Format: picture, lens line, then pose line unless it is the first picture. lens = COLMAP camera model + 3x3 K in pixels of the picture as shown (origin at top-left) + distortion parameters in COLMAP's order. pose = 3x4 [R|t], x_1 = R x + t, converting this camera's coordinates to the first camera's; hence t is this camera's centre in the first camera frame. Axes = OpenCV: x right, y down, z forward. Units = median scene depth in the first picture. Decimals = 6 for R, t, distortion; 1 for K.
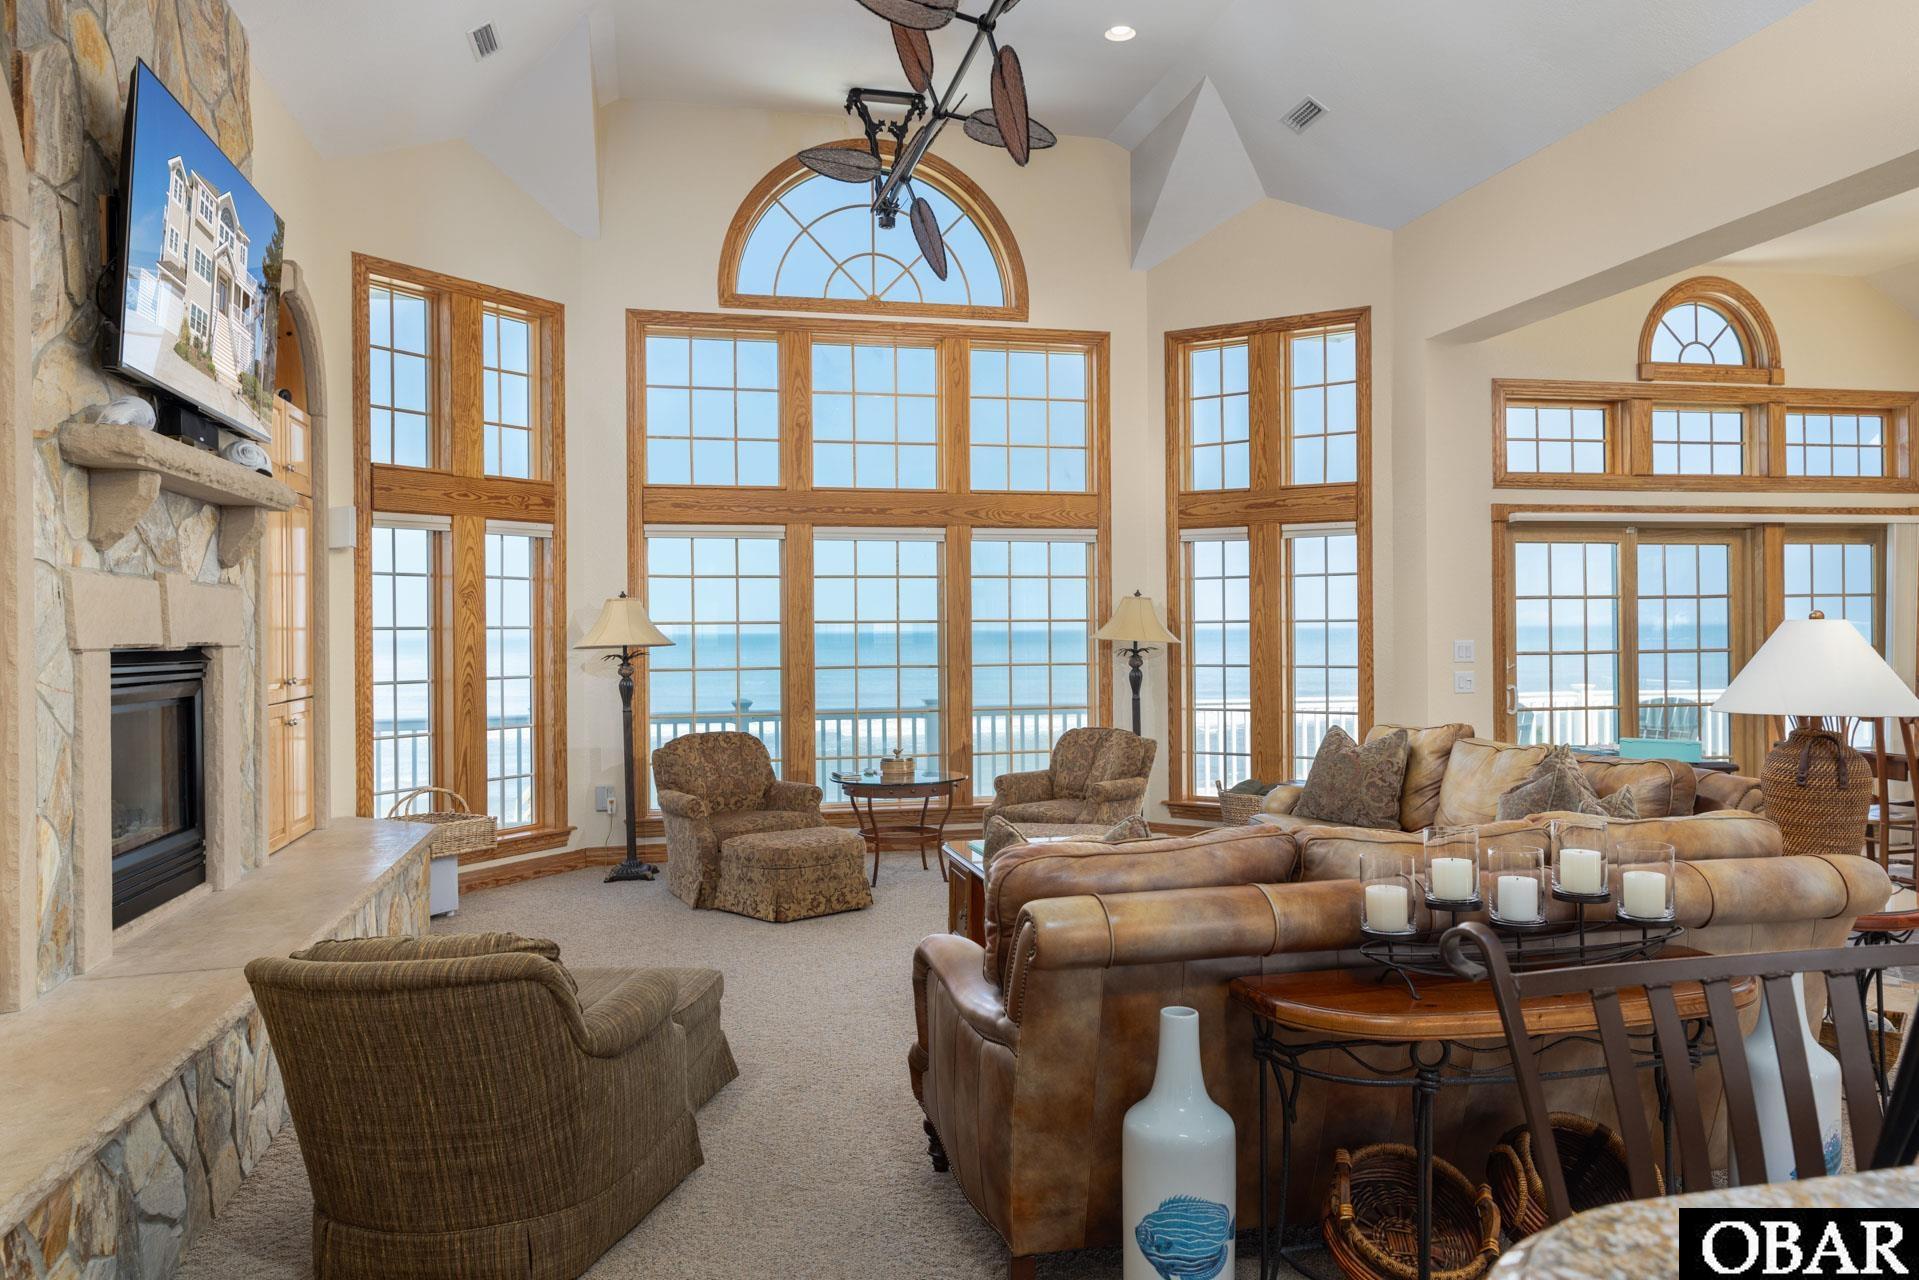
lens RADIAL K [[1316.5, 0, 966.6], [0, 1316.5, 659.6], [0, 0, 1]] dist [0.006131, -0.000627]
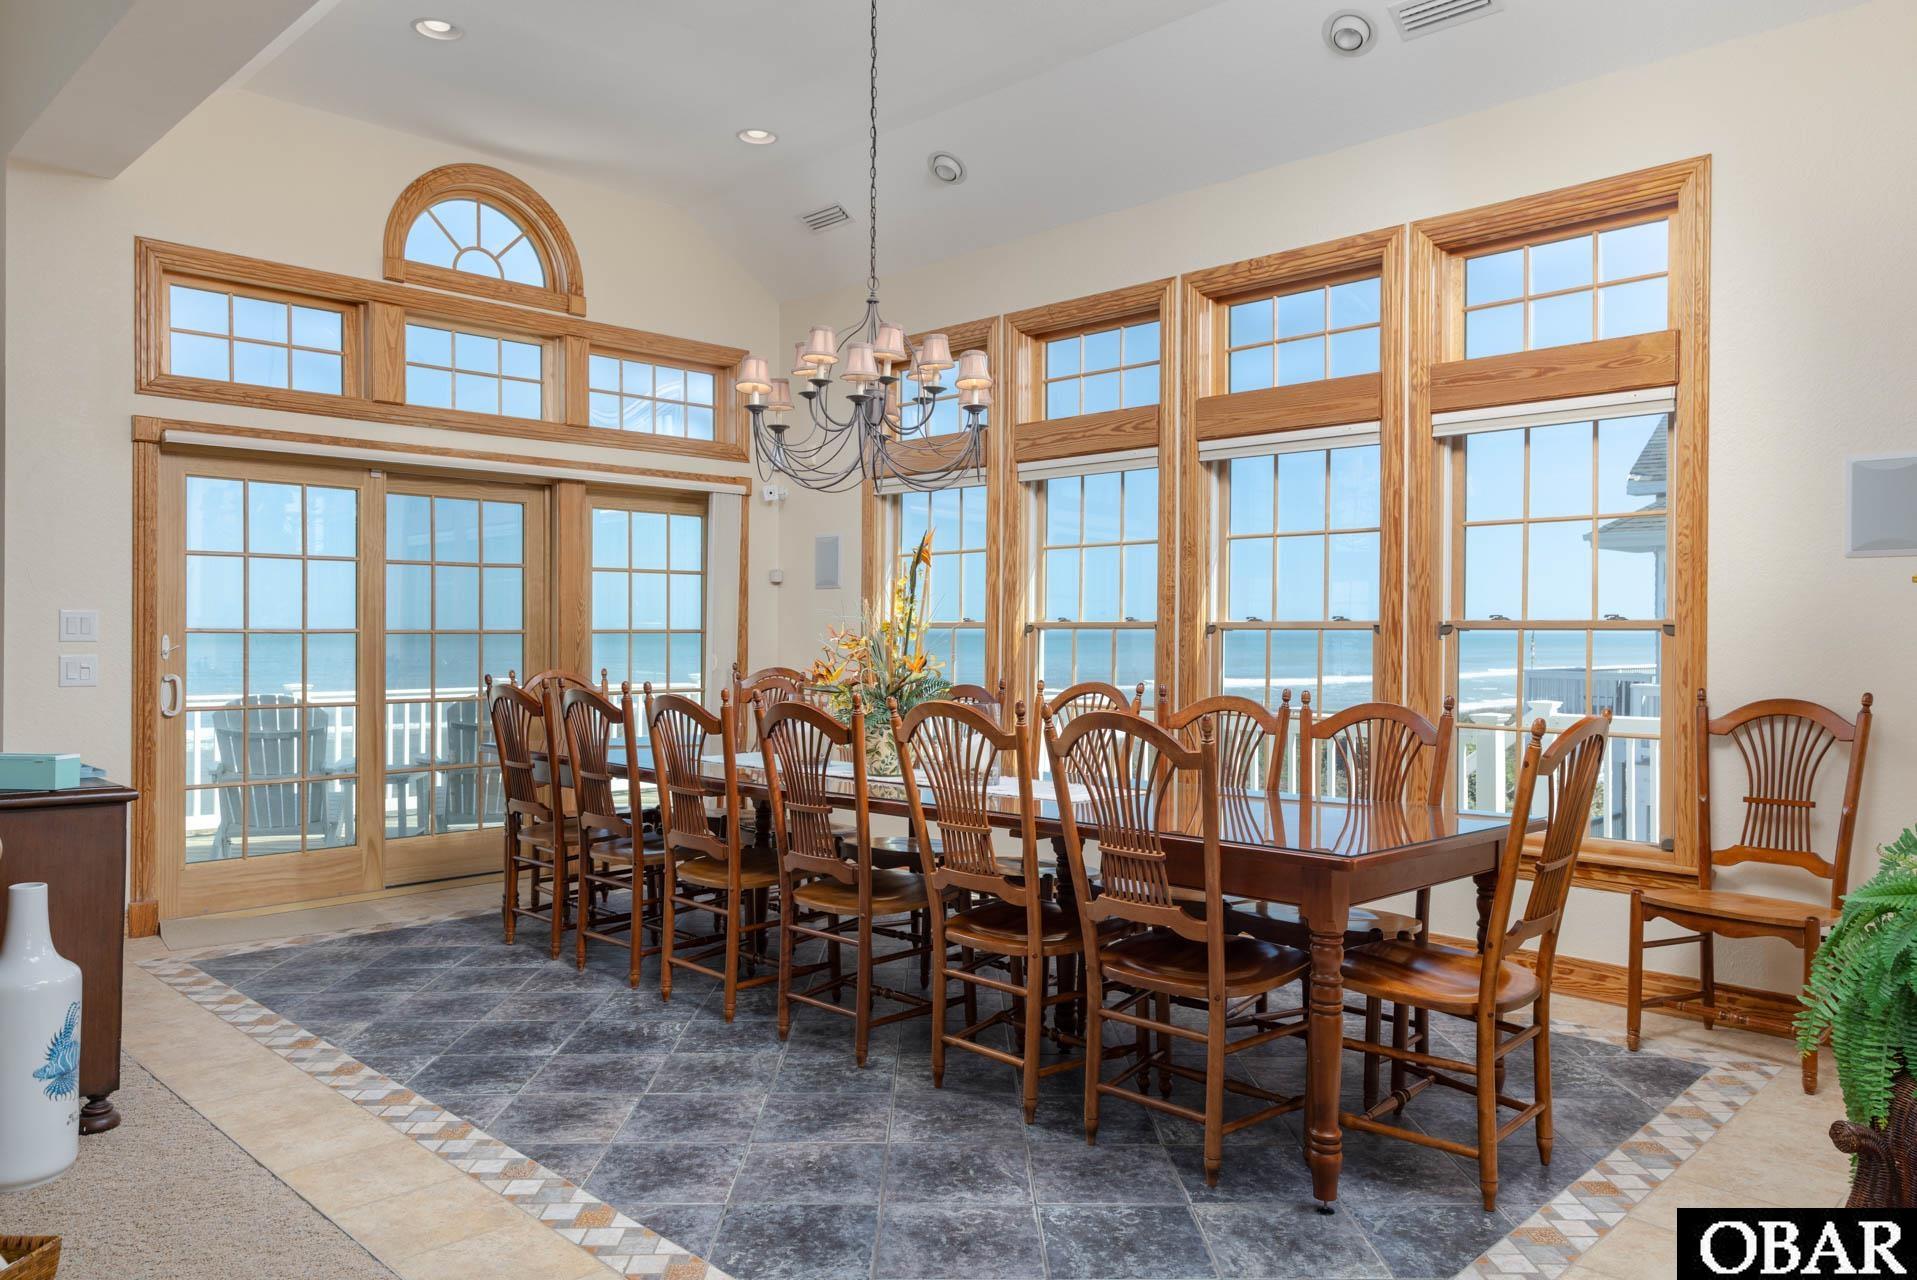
lens RADIAL K [[1315.1, 0, 965.6], [0, 1315.1, 659.6], [0, 0, 1]] dist [0.006131, -0.000627]
pose [[0.841277, 0.003077, 0.540595, 0.371329], [-0.003471, 0.999994, -0.000290, 0.009212], [-0.540593, -0.001632, 0.841283, 0.164973]]
